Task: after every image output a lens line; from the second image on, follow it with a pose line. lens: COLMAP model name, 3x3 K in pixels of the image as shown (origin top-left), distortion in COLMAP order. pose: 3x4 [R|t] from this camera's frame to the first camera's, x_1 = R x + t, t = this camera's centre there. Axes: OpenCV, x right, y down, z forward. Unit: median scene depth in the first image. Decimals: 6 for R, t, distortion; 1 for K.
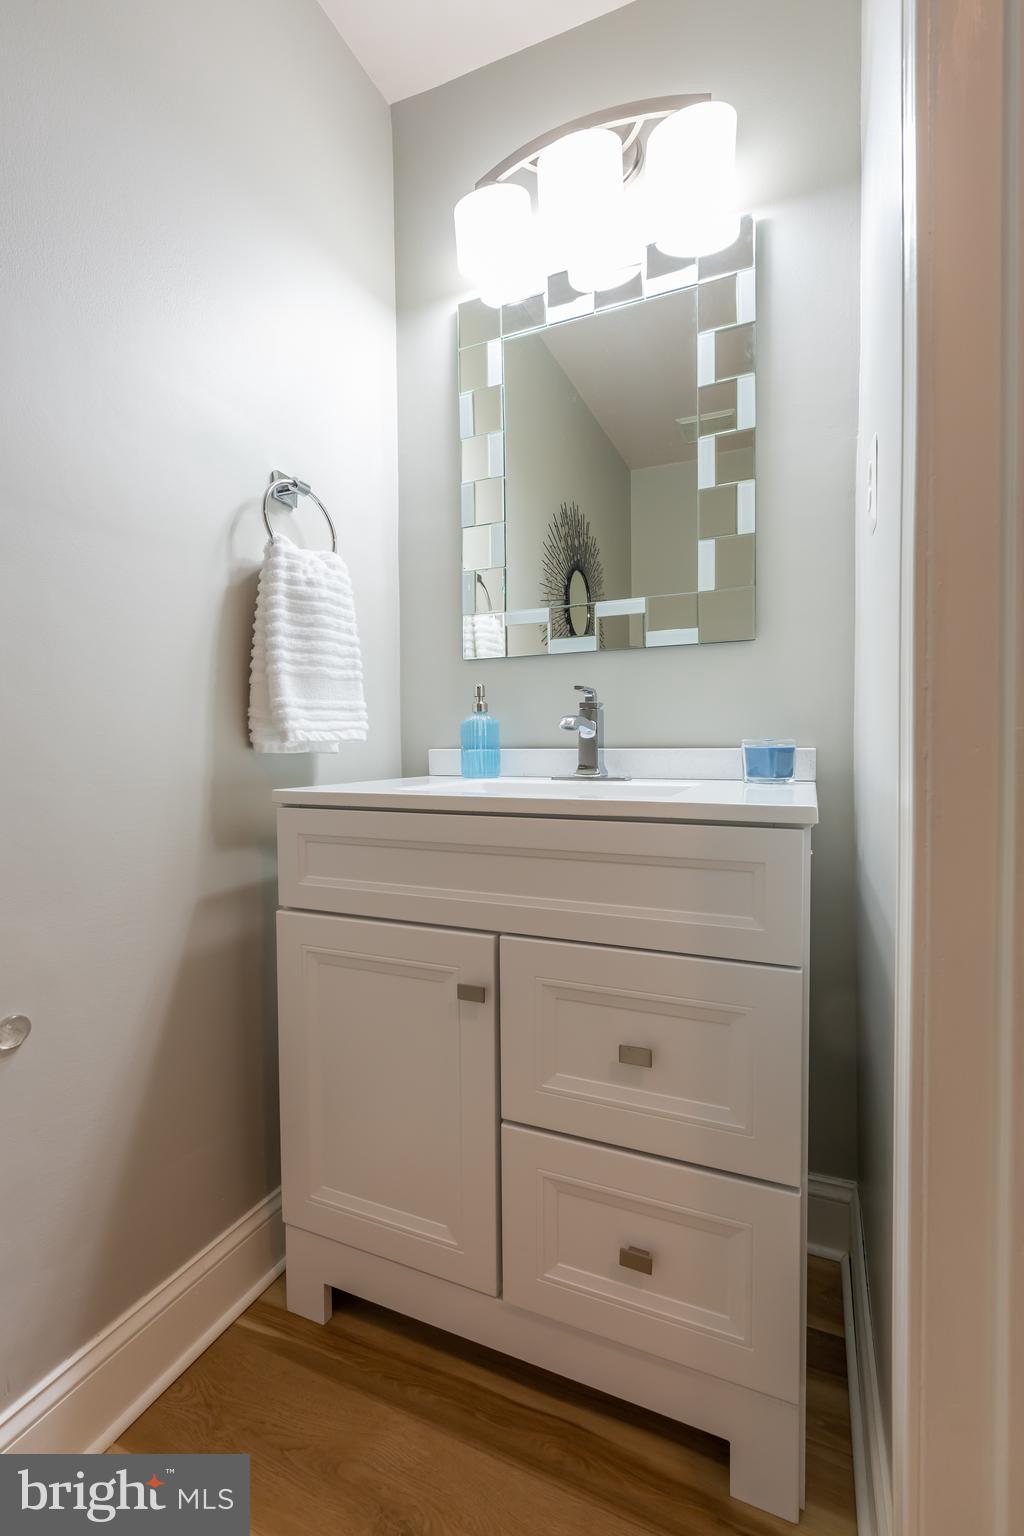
lens RADIAL K [[622.0, 0, 526.1], [0, 622.0, 779.6], [0, 0, 1]] dist [0.001467, -0.001823]
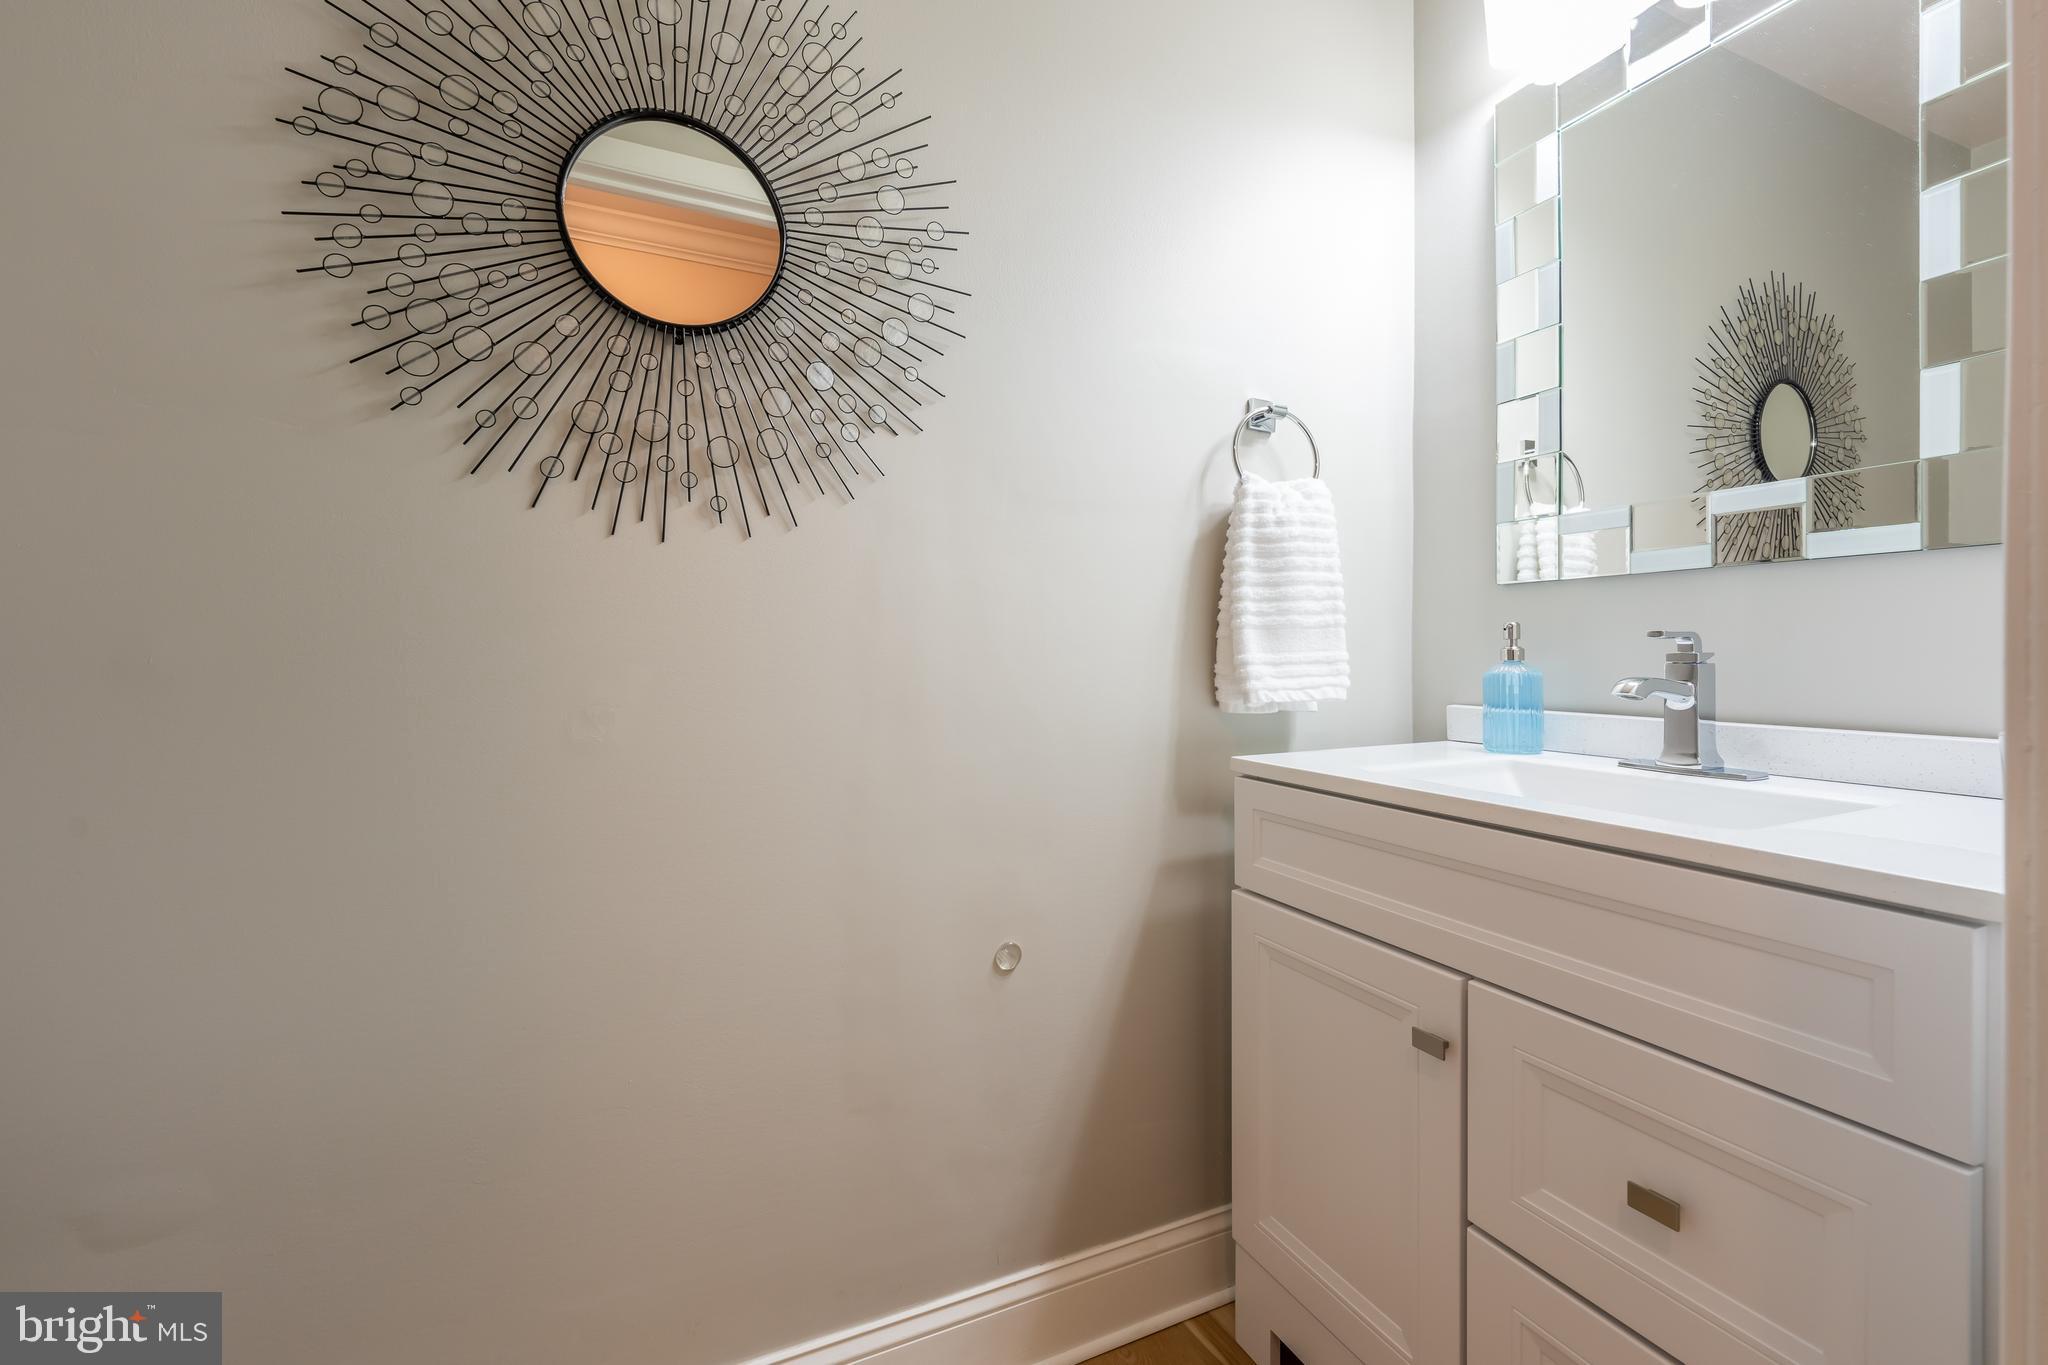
lens RADIAL K [[829.4, 0, 1017.8], [0, 829.4, 667.1], [0, 0, 1]] dist [0.001467, -0.001823]
pose [[0.731177, -0.001252, -0.682186, 0.185323], [-0.021481, 0.999460, -0.024858, -0.073394], [0.681849, 0.032829, 0.730756, -0.109288]]
